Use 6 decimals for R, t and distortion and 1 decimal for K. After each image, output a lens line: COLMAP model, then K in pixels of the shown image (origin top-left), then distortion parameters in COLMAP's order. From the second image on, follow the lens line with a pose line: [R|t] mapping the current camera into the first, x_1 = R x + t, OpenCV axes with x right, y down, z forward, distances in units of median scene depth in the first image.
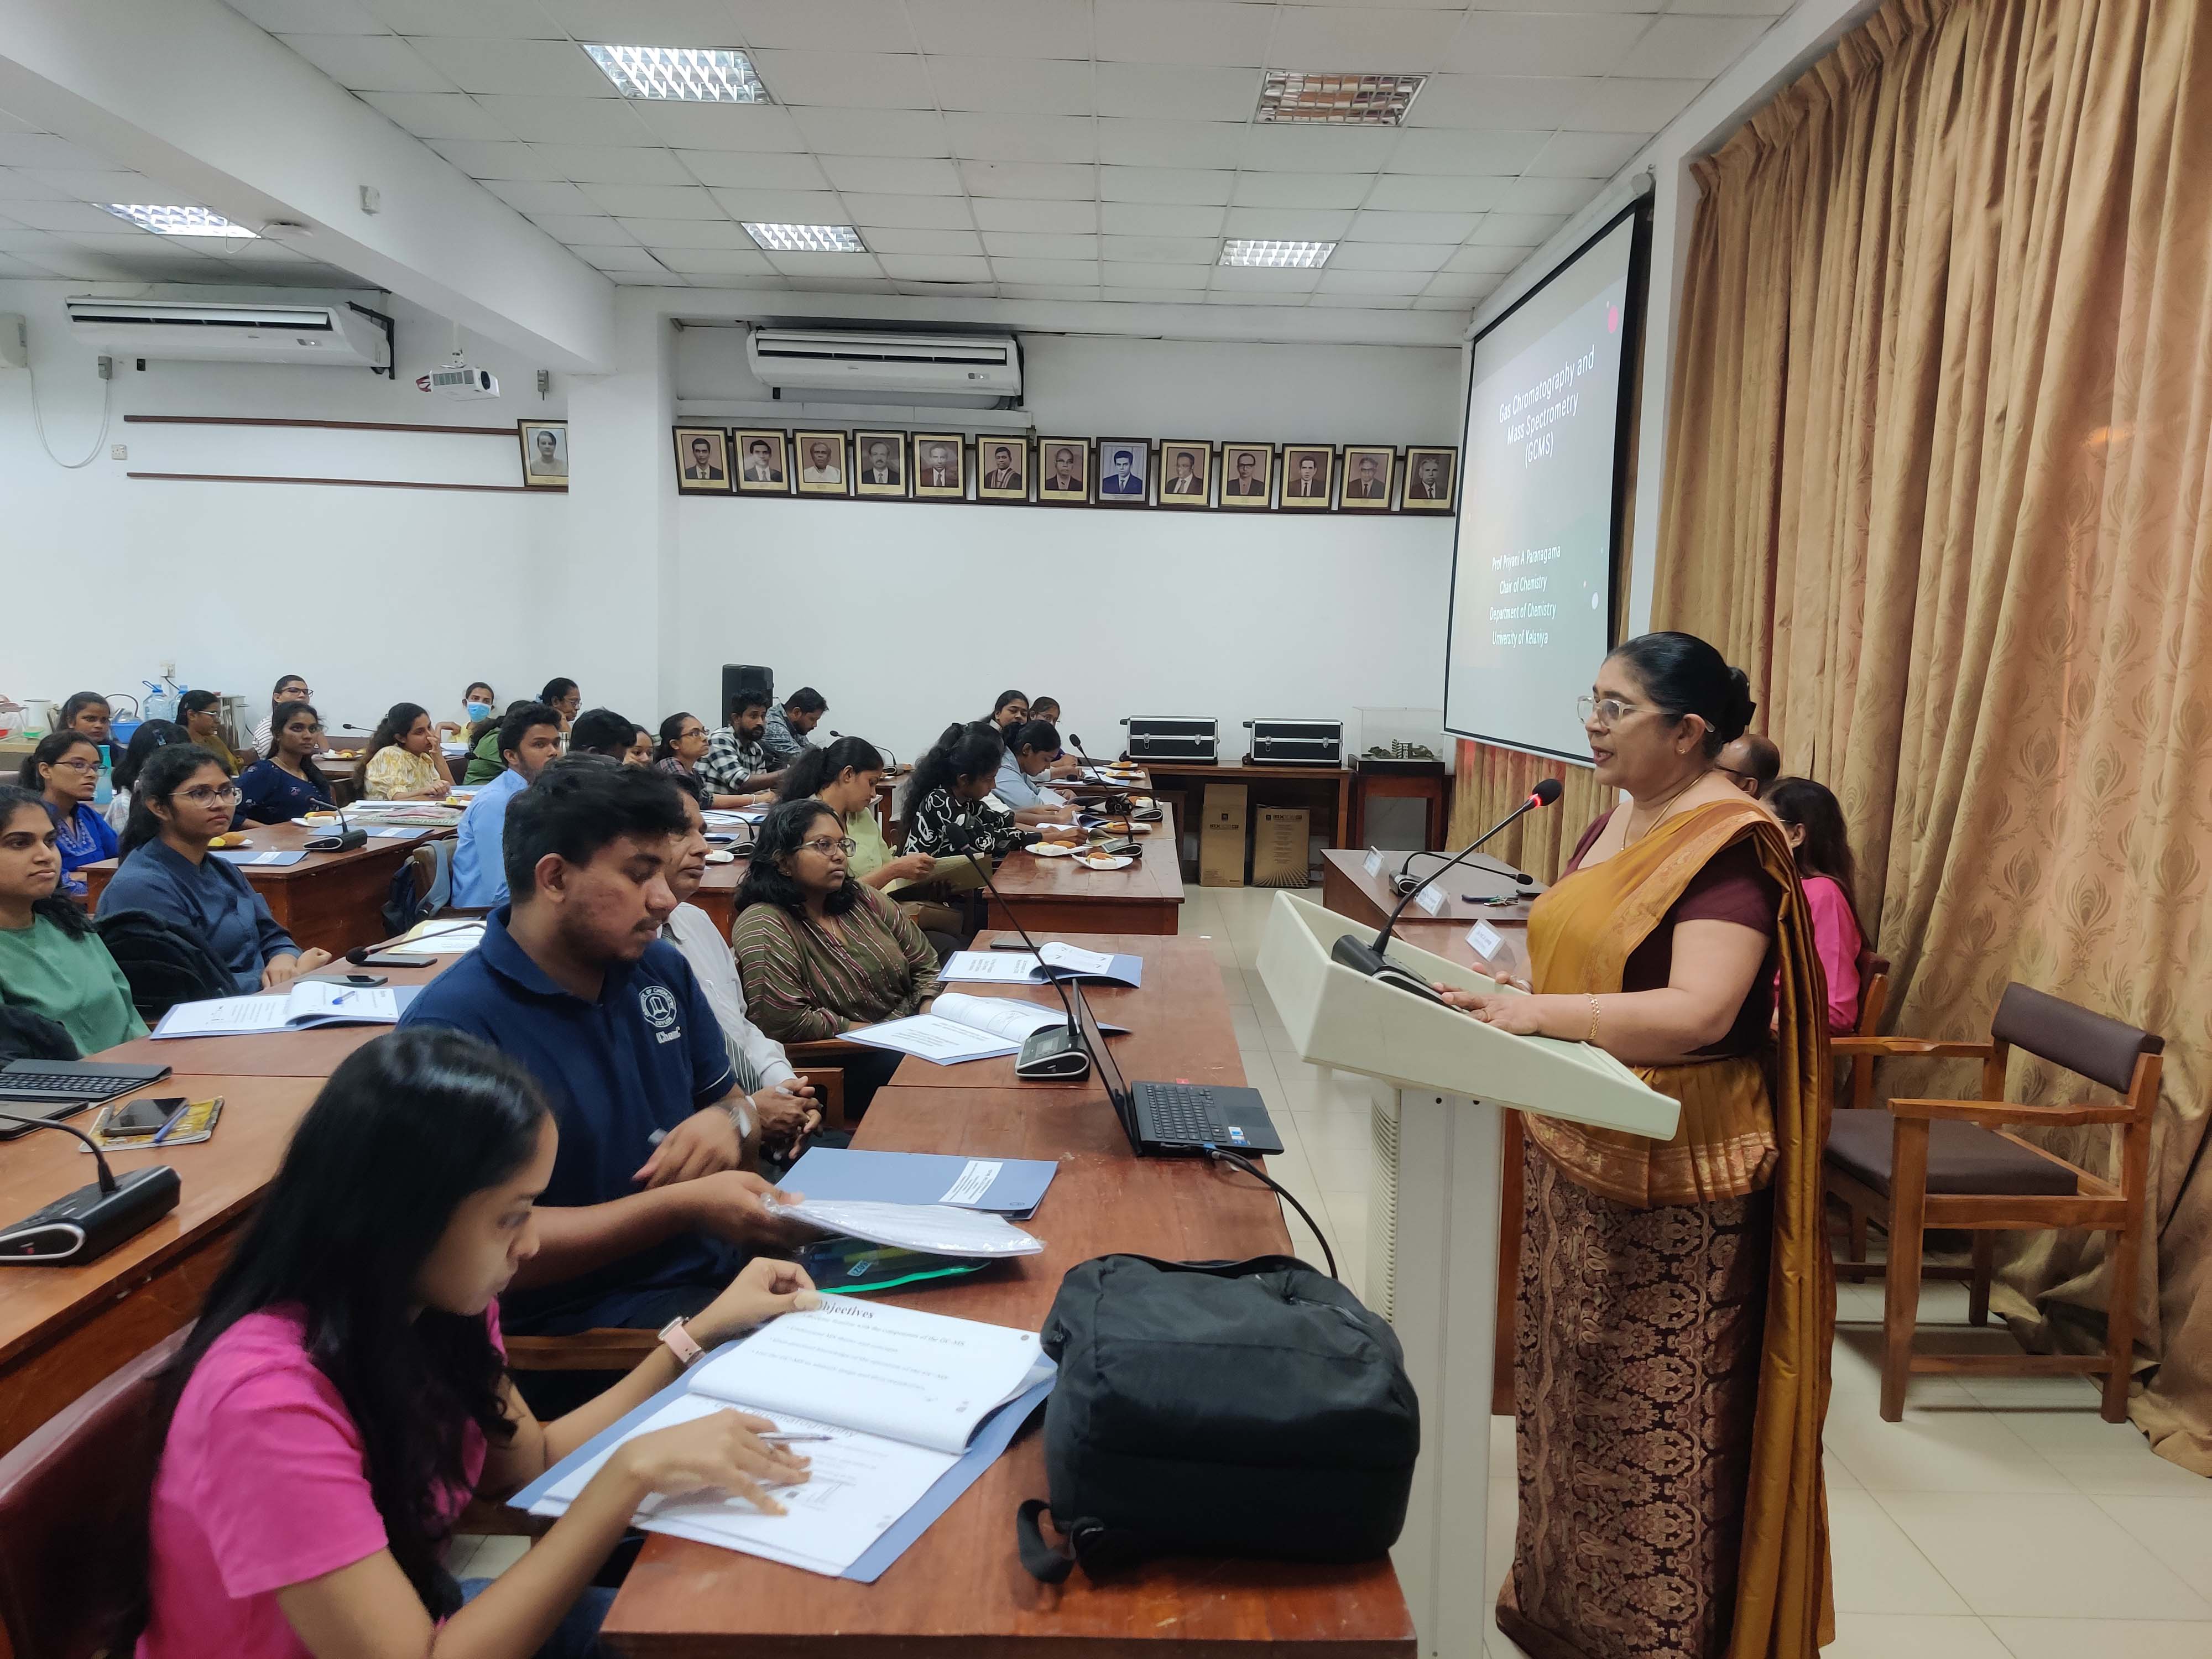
lens RADIAL K [[1652.0, 0, 1145.3], [0, 1652.0, 852.4], [0, 0, 1]] dist [0.036404, -0.018739]
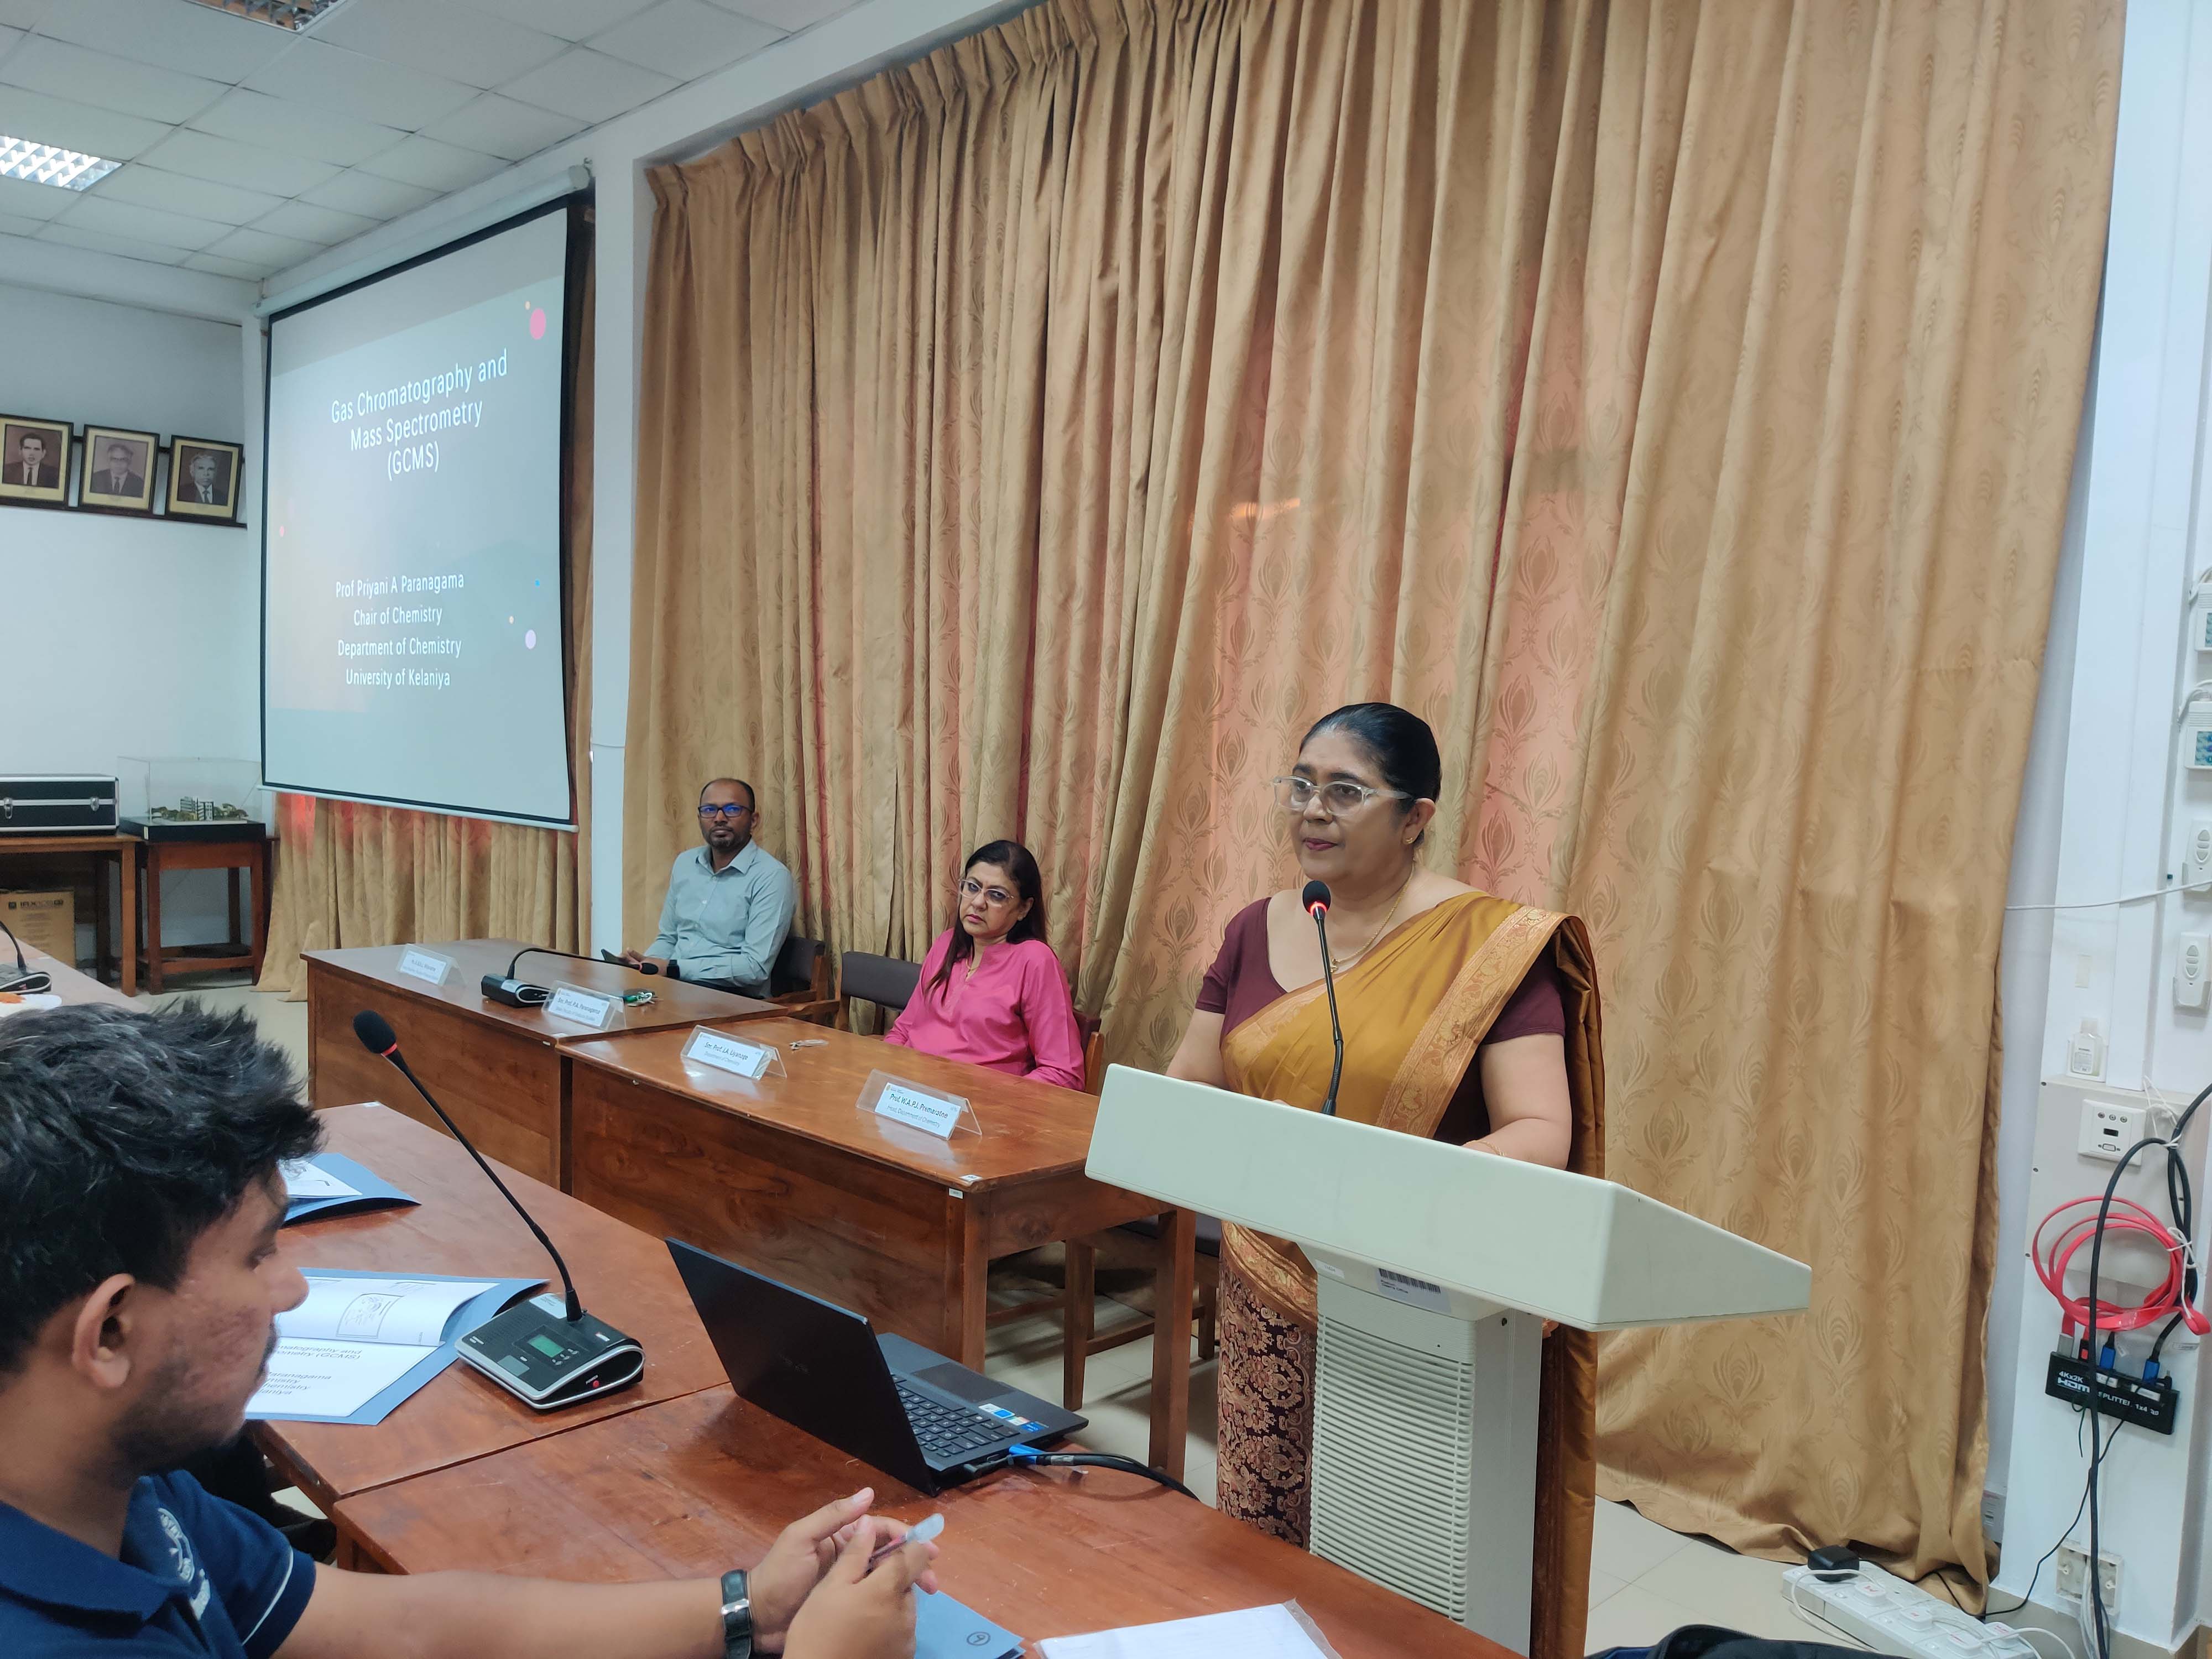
lens RADIAL K [[1652.0, 0, 1080.6], [0, 1652.0, 879.2], [0, 0, 1]] dist [0.036404, -0.018739]
pose [[0.729437, -0.068505, 0.680609, -0.179406], [0.071565, 0.997155, 0.023667, -0.032990], [-0.680294, 0.031444, 0.732265, 0.214915]]
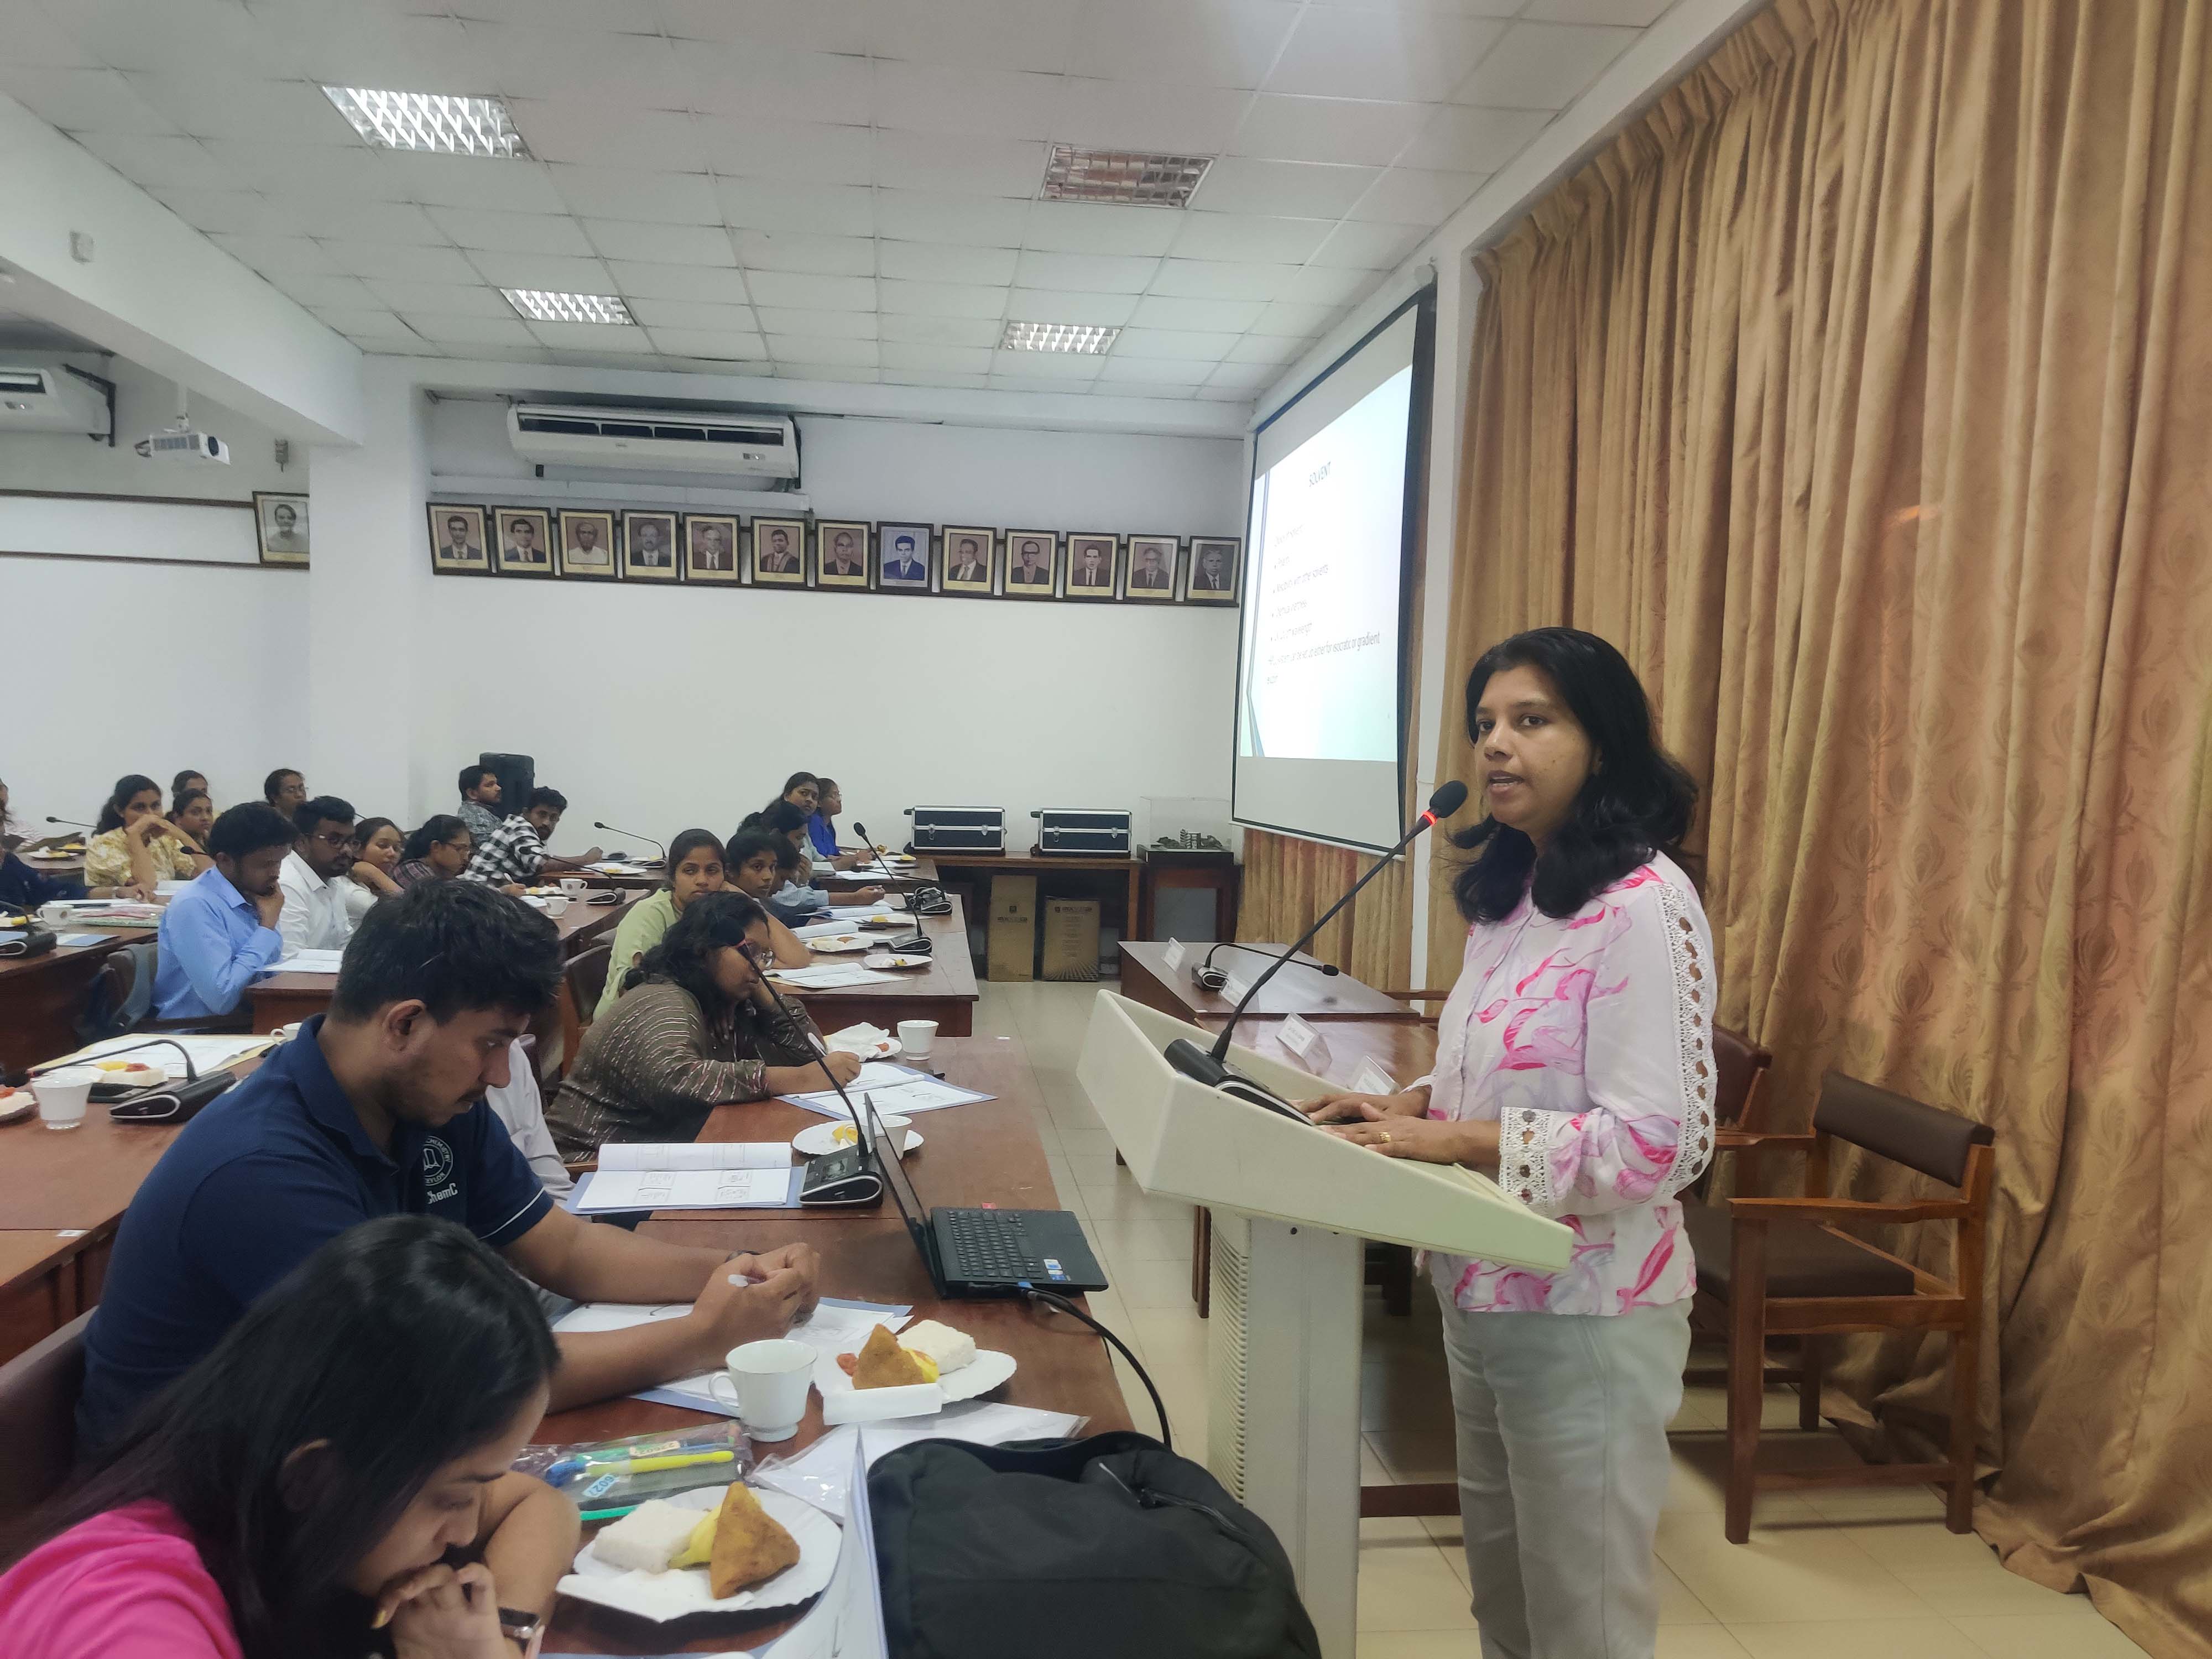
lens RADIAL K [[1652.0, 0, 1085.1], [0, 1652.0, 868.6], [0, 0, 1]] dist [0.036404, -0.018739]
pose [[0.995332, -0.006188, 0.096309, -0.005309], [0.010667, 0.998881, -0.046066, -0.000481], [-0.095917, 0.046878, 0.994285, 0.050568]]
